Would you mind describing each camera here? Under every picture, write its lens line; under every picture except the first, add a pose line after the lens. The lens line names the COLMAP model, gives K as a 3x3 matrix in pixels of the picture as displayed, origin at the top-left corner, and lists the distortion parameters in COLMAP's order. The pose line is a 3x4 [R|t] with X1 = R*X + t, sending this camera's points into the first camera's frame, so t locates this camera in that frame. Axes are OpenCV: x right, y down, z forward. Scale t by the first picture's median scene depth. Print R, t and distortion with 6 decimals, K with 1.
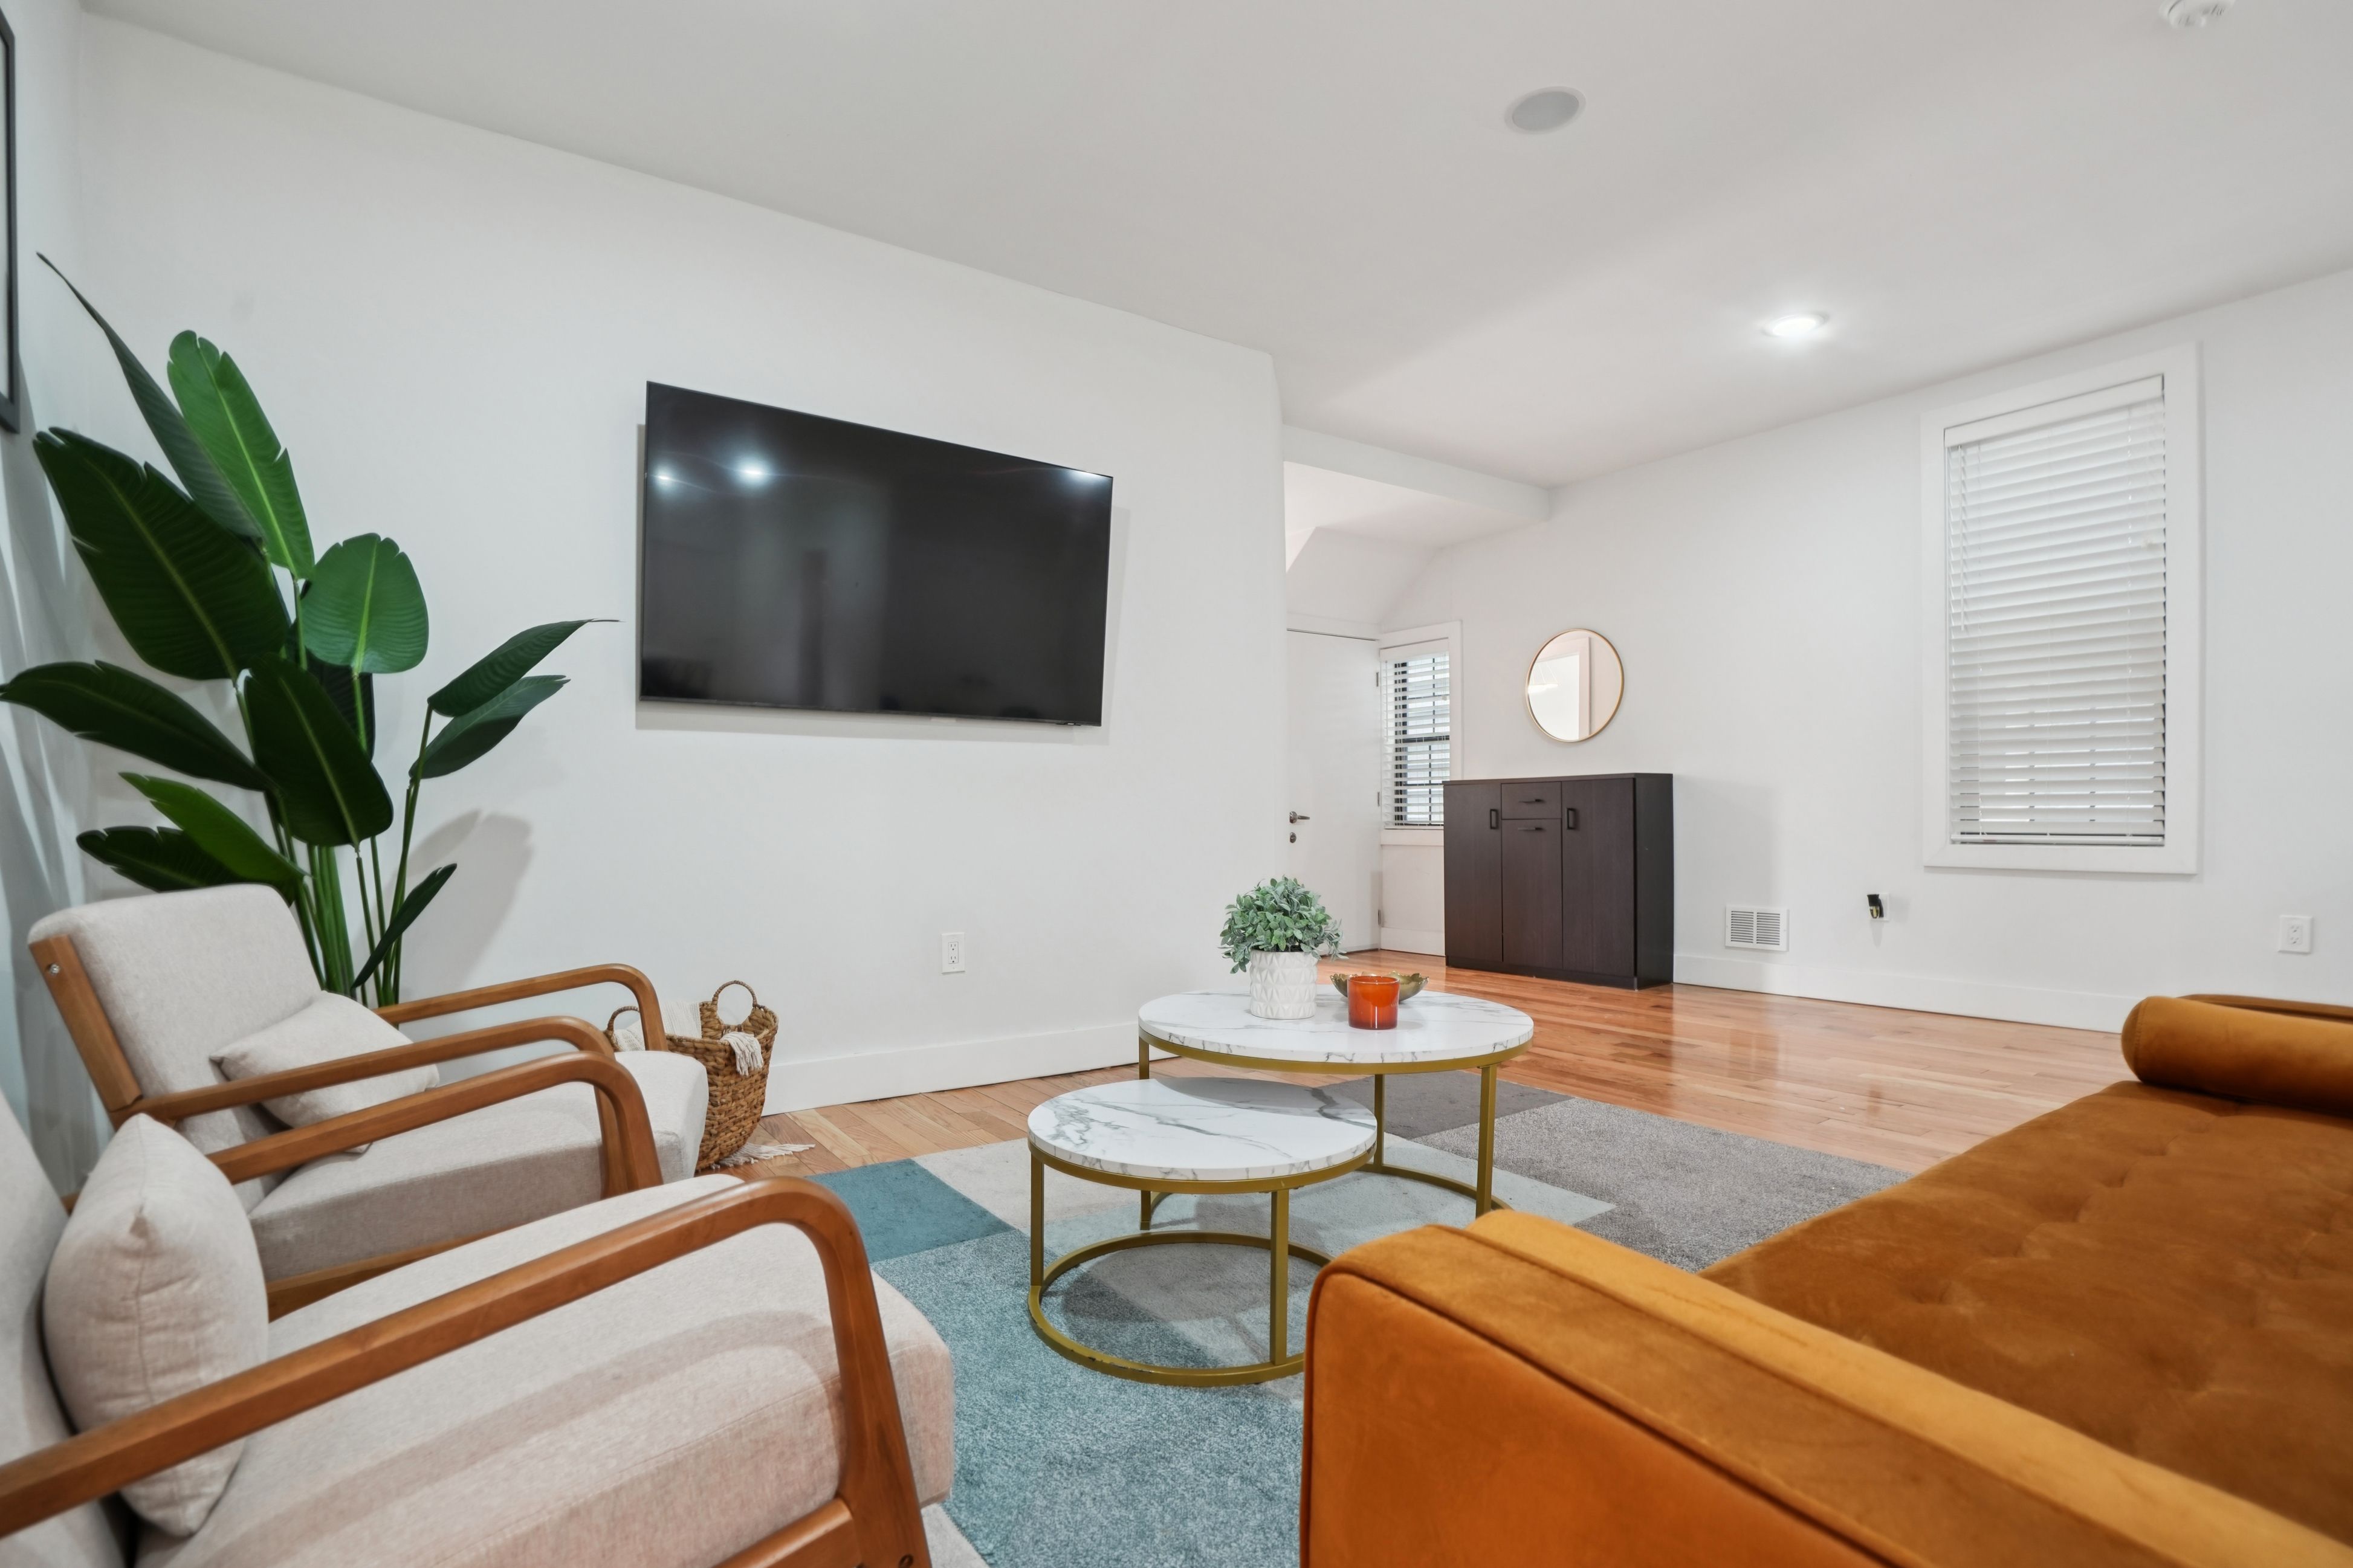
lens RADIAL K [[1125.1, 0, 1163.0], [0, 1125.1, 841.7], [0, 0, 1]] dist [-0.064427, 0.021588]
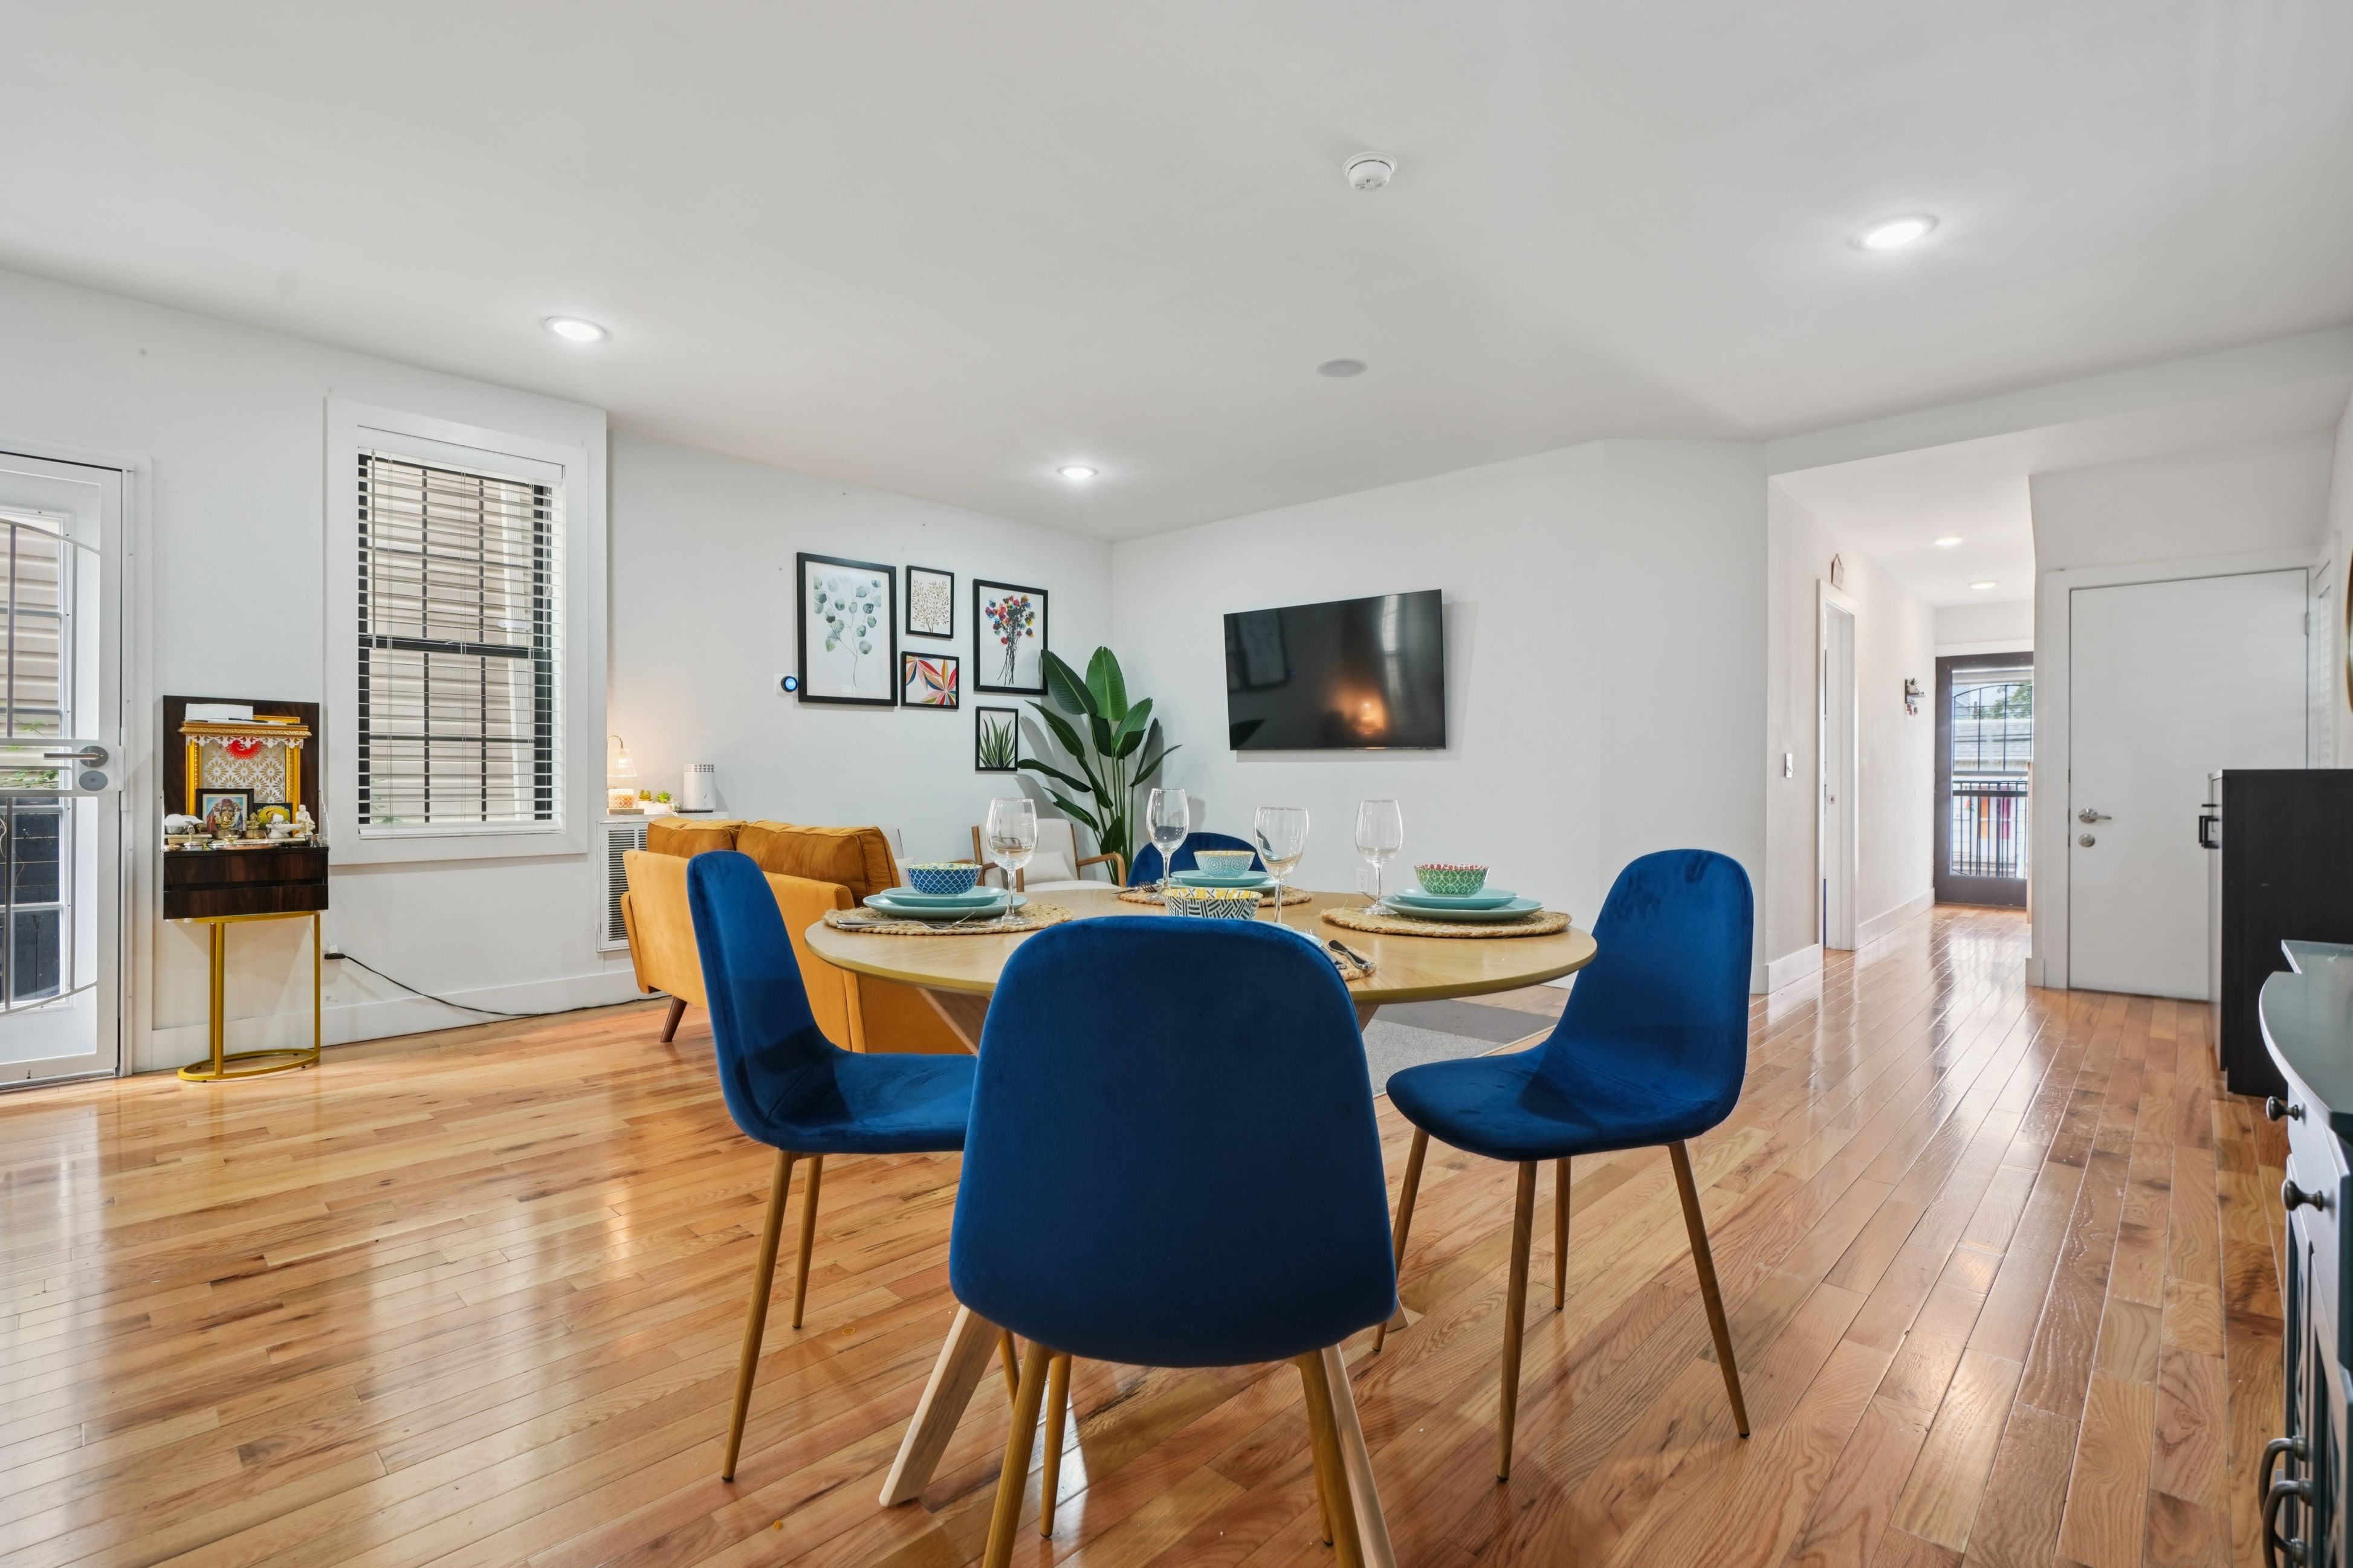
lens RADIAL K [[1070.0, 0, 1180.6], [0, 1070.0, 787.6], [0, 0, 1]] dist [-0.001029, -0.000087]
pose [[0.204394, 0.018257, -0.978718, 2.107860], [-0.029360, 0.999491, 0.012513, -0.093605], [0.978448, 0.026178, 0.204826, 0.552386]]
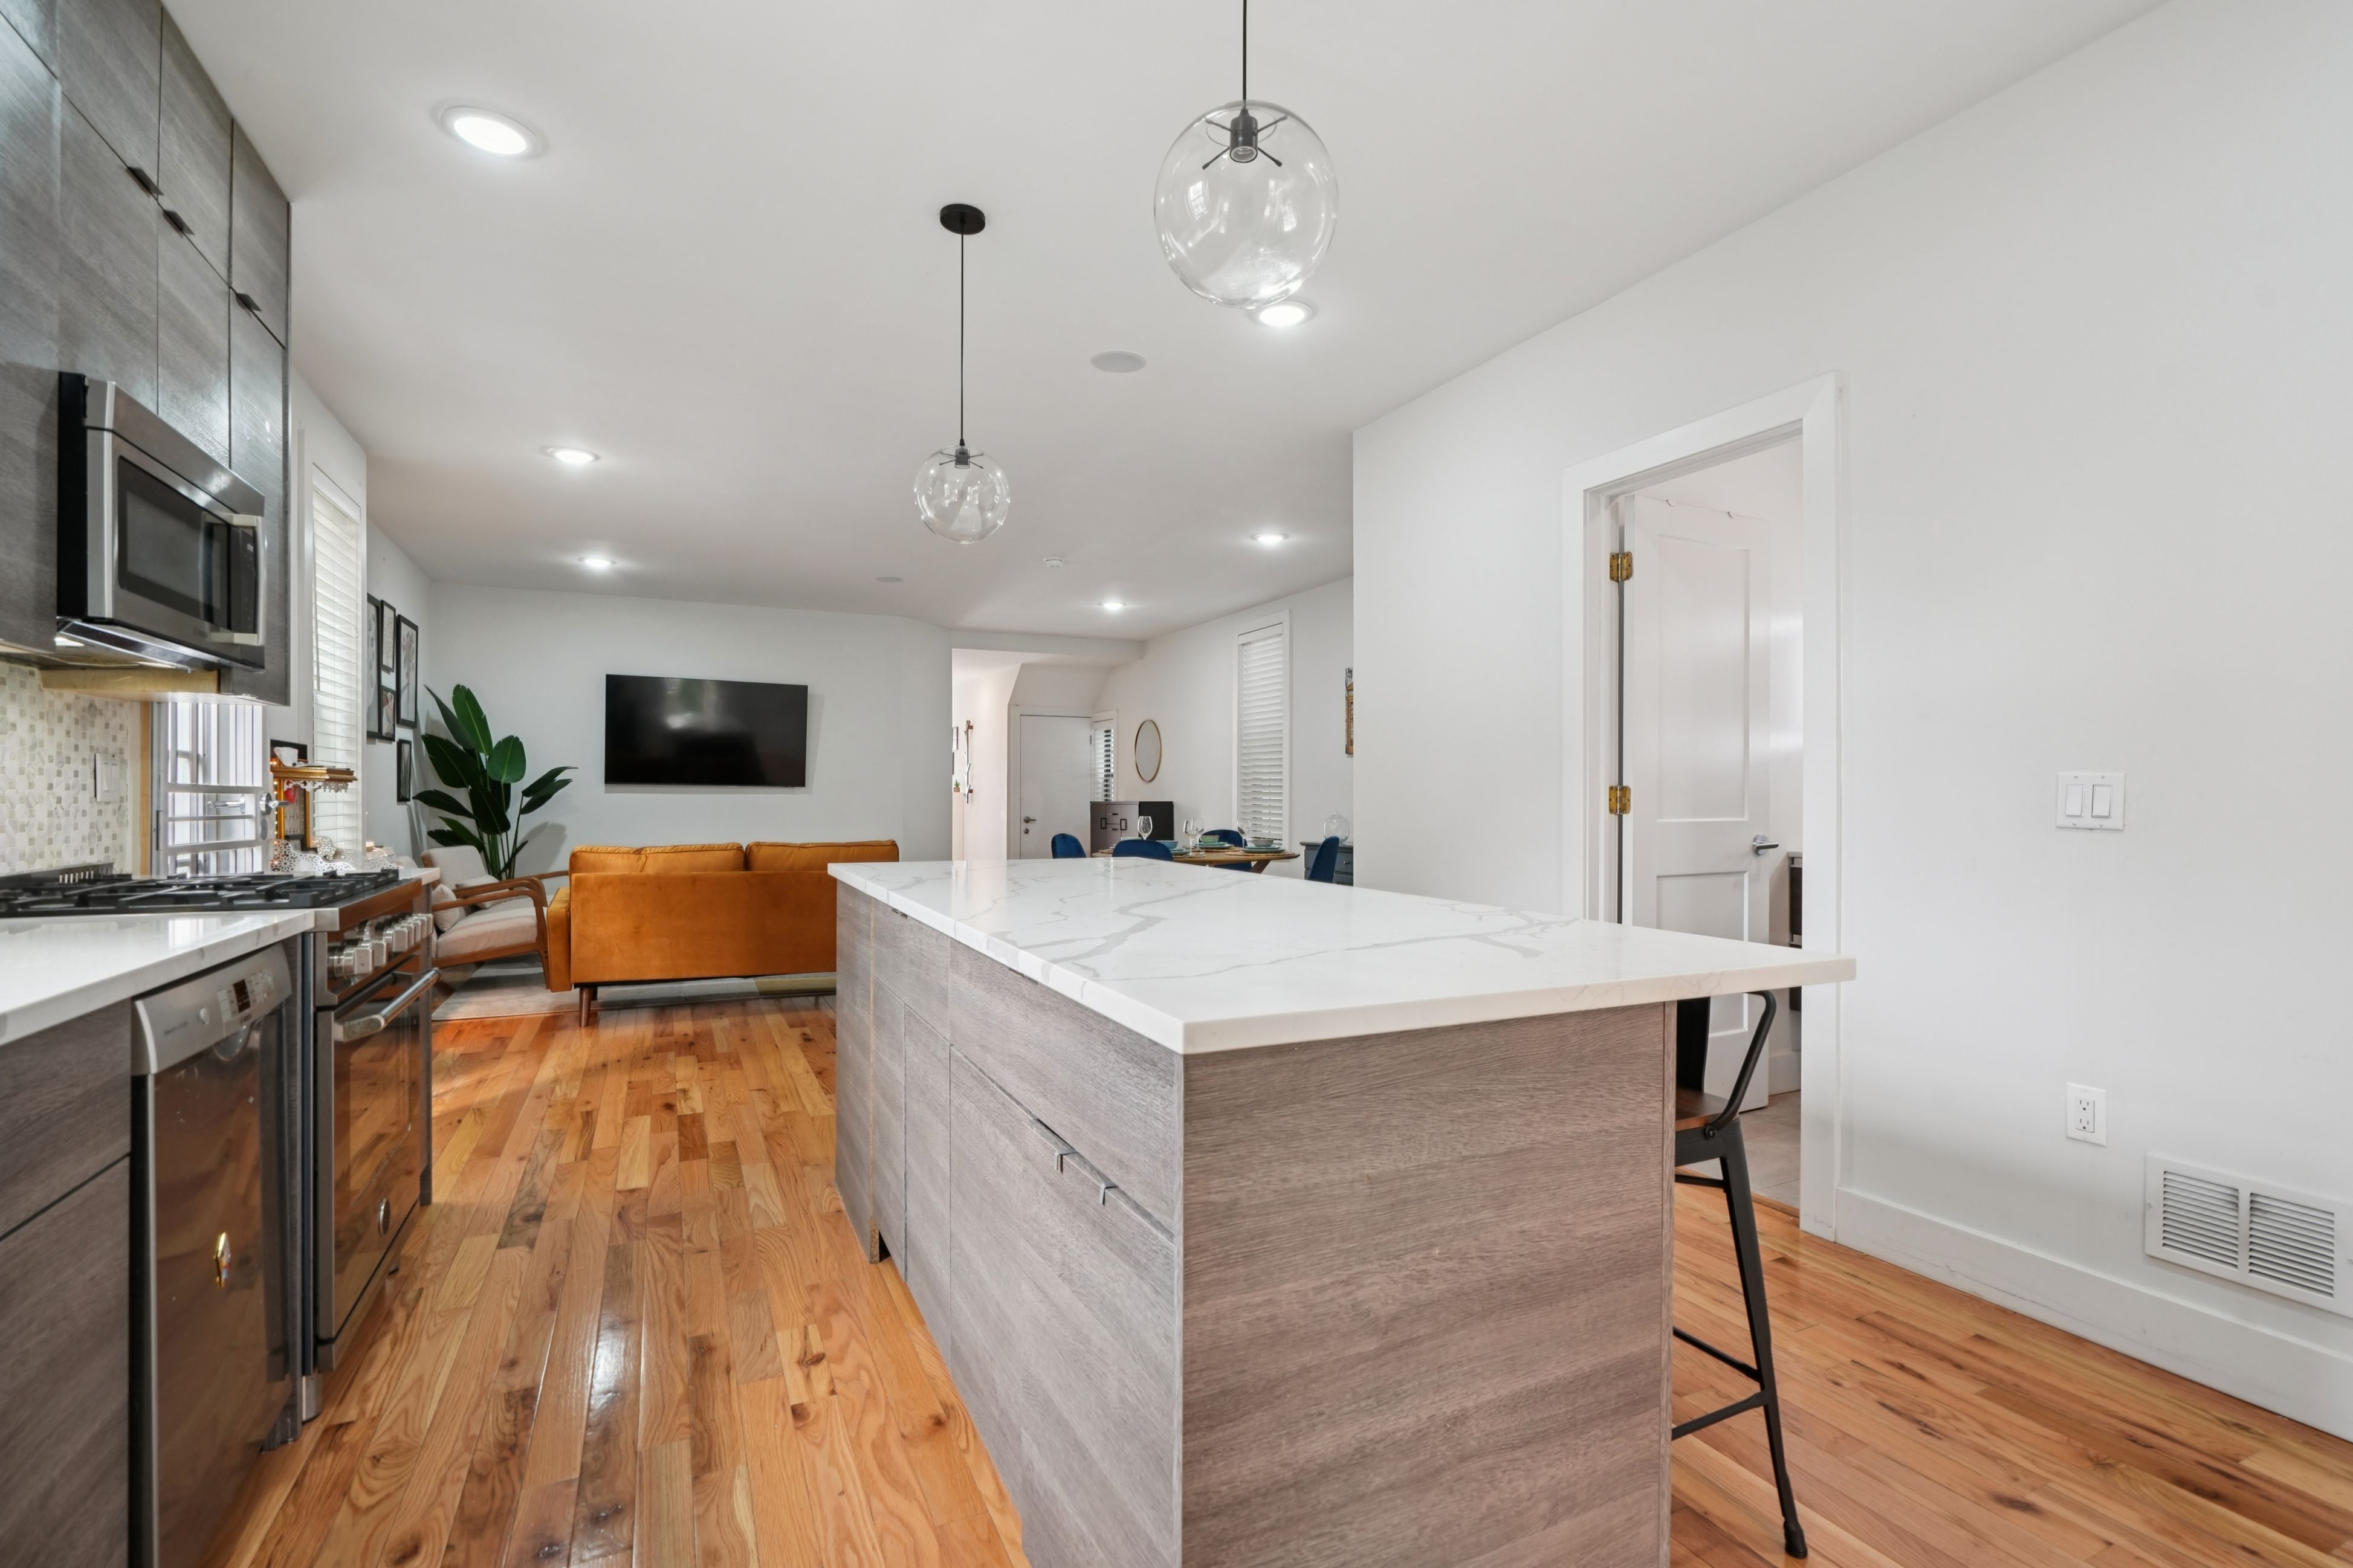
lens RADIAL K [[1077.5, 0, 1177.0], [0, 1077.5, 794.7], [0, 0, 1]] dist [-0.009039, 0.000270]
pose [[0.987363, 0.010873, -0.158101, 1.773619], [-0.014849, 0.999602, -0.023992, -0.067808], [0.157777, 0.026037, 0.987131, -1.872462]]
